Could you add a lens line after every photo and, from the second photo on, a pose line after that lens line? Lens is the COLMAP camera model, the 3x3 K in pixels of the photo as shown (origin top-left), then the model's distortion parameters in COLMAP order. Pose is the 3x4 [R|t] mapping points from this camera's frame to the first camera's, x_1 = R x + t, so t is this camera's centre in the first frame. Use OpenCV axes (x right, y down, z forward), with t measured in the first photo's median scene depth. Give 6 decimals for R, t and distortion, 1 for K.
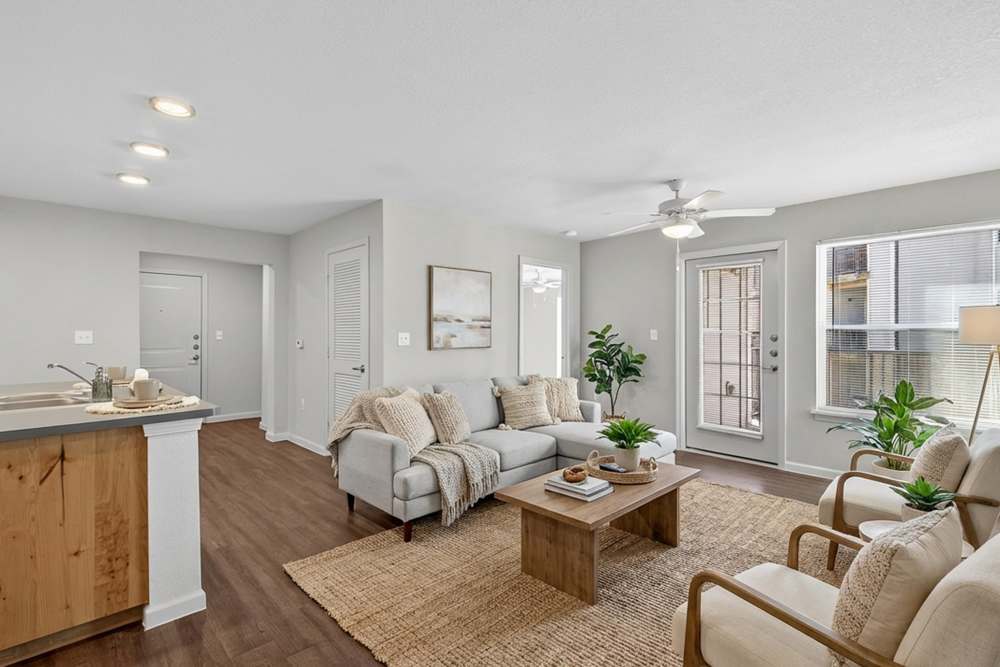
lens RADIAL K [[470.3, 0, 499.7], [0, 470.3, 333.4], [0, 0, 1]] dist [0.020345, -0.003477]
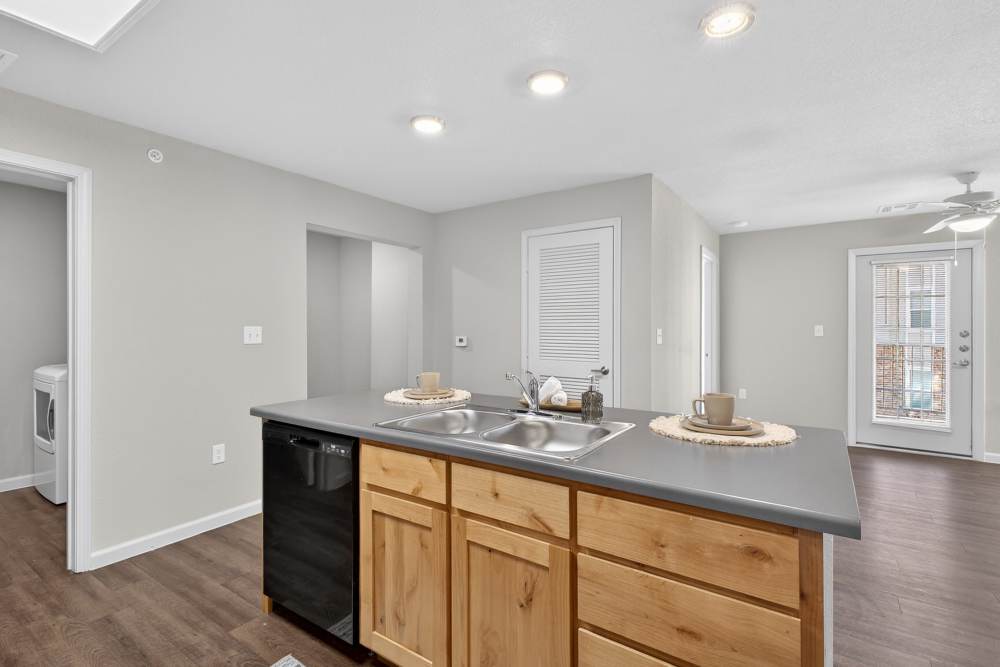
lens RADIAL K [[470.3, 0, 496.8], [0, 470.3, 326.5], [0, 0, 1]] dist [0.020345, -0.003477]
pose [[0.978735, 0.000166, 0.205131, -0.640833], [0.000124, 0.999999, -0.001399, -0.004457], [-0.205131, 0.001395, 0.978734, 0.191533]]
